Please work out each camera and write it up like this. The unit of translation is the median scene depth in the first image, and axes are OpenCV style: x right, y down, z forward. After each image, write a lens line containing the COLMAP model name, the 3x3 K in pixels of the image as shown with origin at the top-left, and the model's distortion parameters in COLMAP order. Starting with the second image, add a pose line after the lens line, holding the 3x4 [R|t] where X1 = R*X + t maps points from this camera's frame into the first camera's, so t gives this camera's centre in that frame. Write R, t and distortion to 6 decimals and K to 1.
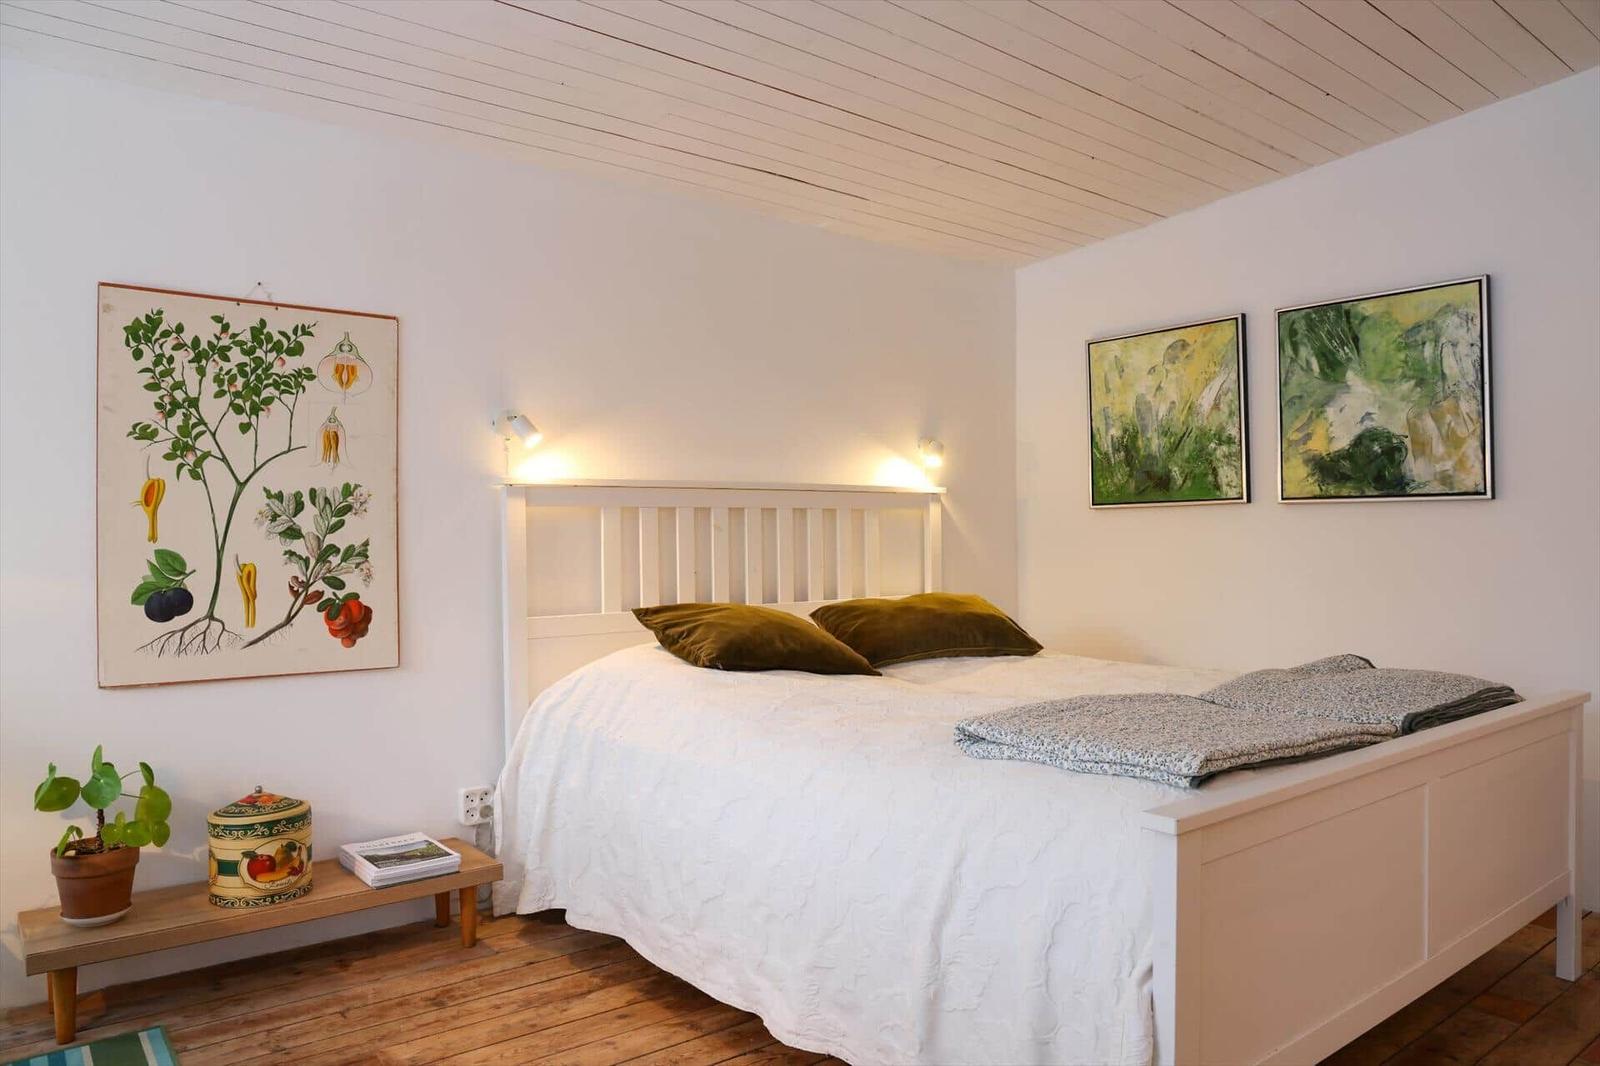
lens RADIAL K [[1094.7, 0, 798.4], [0, 1094.7, 540.6], [0, 0, 1]] dist [-0.054692, 0.013791]
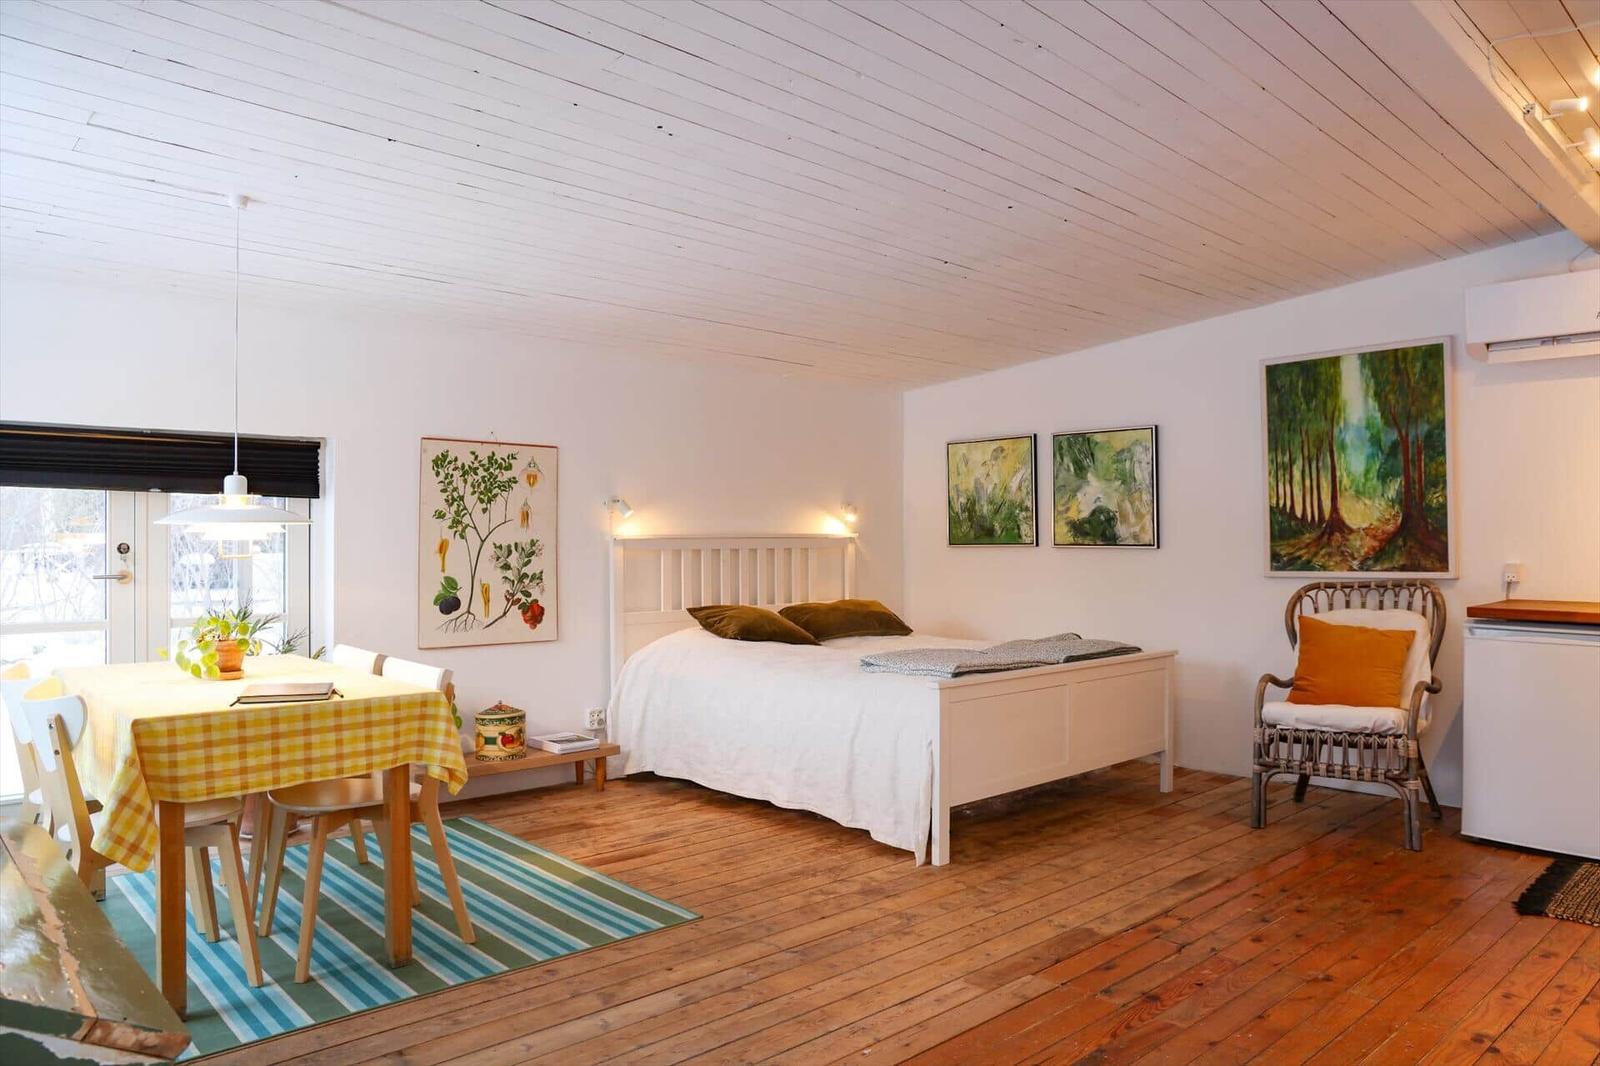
lens RADIAL K [[1094.7, 0, 803.9], [0, 1094.7, 532.5], [0, 0, 1]] dist [-0.054692, 0.013791]
pose [[0.996657, 0.006745, 0.081415, -0.110461], [-0.005791, 0.999912, -0.011956, -0.044904], [-0.081489, 0.011444, 0.996609, -0.869593]]
